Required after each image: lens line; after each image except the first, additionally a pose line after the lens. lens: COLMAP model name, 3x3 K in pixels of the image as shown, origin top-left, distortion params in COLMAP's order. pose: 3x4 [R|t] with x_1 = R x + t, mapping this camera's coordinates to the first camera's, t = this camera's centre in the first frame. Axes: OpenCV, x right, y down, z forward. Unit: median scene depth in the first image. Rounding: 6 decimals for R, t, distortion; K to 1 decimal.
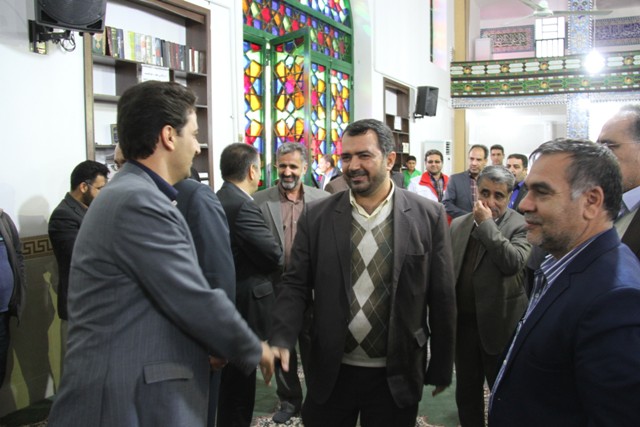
lens RADIAL K [[545.8, 0, 318.5], [0, 545.8, 212.7], [0, 0, 1]] dist [-0.077127, 0.029754]
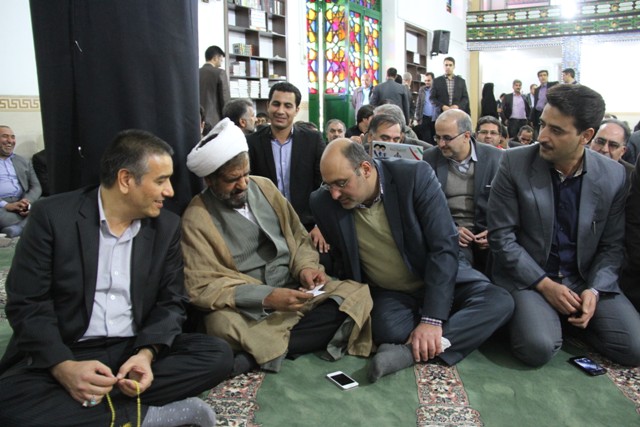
lens RADIAL K [[545.8, 0, 322.3], [0, 545.8, 214.6], [0, 0, 1]] dist [-0.077127, 0.029754]
pose [[0.997665, 0.005614, -0.068071, 0.011528], [-0.000562, 0.997257, 0.074015, 0.128535], [0.068300, -0.073804, 0.994931, -0.382590]]
